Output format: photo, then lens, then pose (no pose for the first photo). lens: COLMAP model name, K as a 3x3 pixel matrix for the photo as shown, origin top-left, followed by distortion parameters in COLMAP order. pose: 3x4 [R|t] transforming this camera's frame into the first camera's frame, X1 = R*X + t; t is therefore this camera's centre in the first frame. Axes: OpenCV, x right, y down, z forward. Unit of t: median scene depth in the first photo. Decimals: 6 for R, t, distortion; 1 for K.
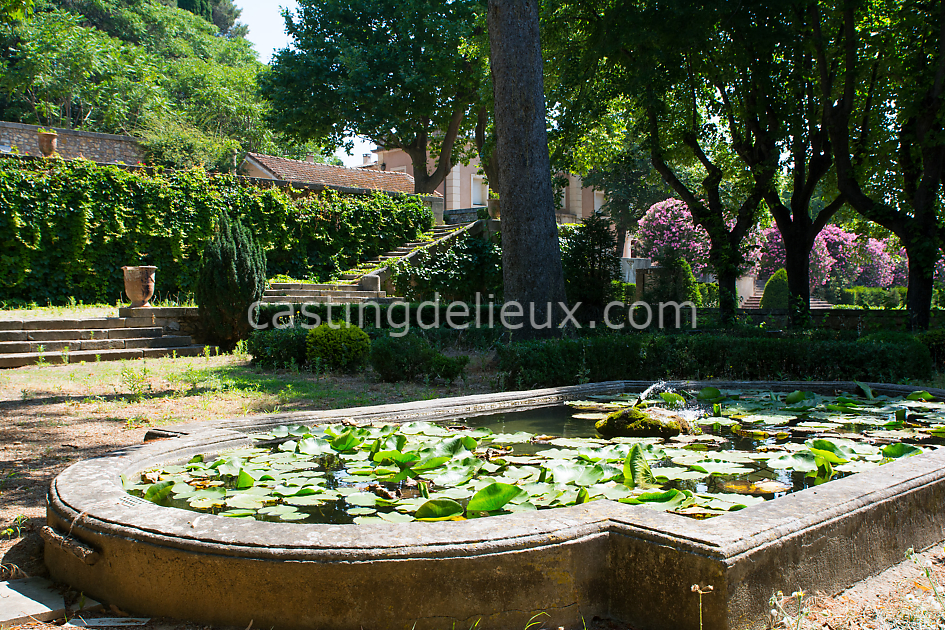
lens RADIAL K [[955.5, 0, 471.0], [0, 955.5, 317.0], [0, 0, 1]] dist [-0.045695, 0.000000]
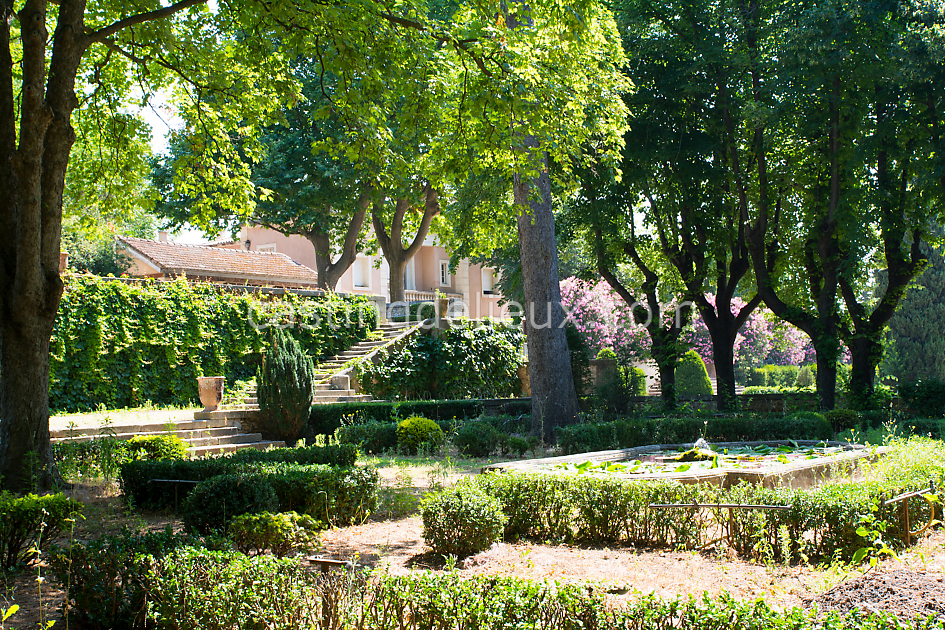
lens RADIAL K [[1250.0, 0, 474.3], [0, 1250.0, 306.9], [0, 0, 1]] dist [-0.044150, 0.000000]
pose [[0.986922, -0.017047, 0.160296, -0.206400], [0.030156, 0.996362, -0.079710, -0.004298], [-0.158354, 0.083502, 0.983845, -0.464178]]
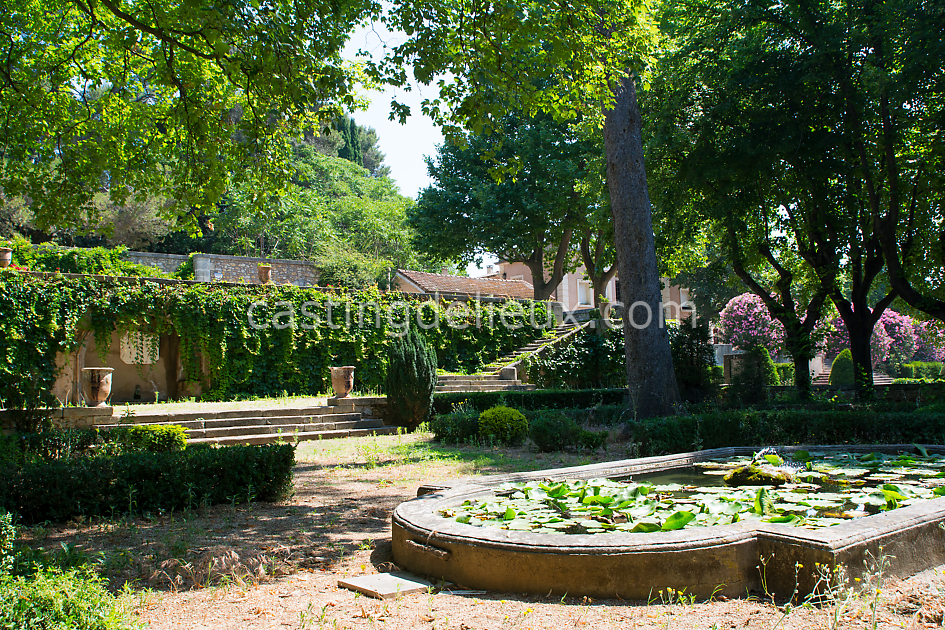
lens RADIAL K [[810.4, 0, 473.9], [0, 810.4, 315.5], [0, 0, 1]] dist [-0.109475, 0.105879]
pose [[0.992254, -0.034358, -0.119377, -0.024409], [0.022091, 0.994477, -0.102603, -0.003912], [0.122243, 0.099171, 0.987533, -0.068198]]
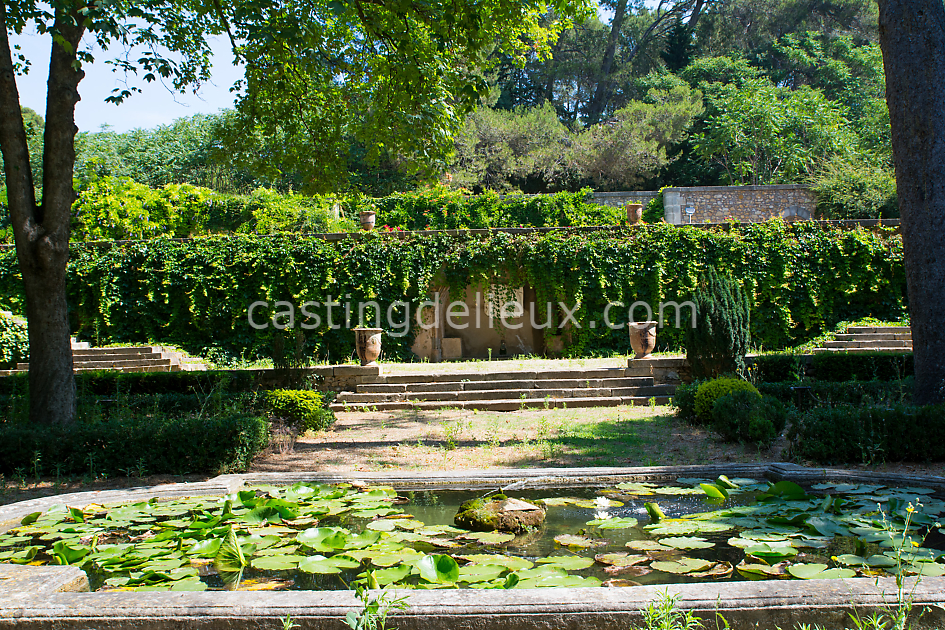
lens RADIAL K [[919.4, 0, 475.9], [0, 919.4, 317.1], [0, 0, 1]] dist [-0.059978, 0.000000]
pose [[0.684432, -0.032817, -0.728337, 0.230799], [0.007982, 0.999264, -0.037523, -0.015296], [0.729033, 0.019868, 0.684191, 0.090849]]
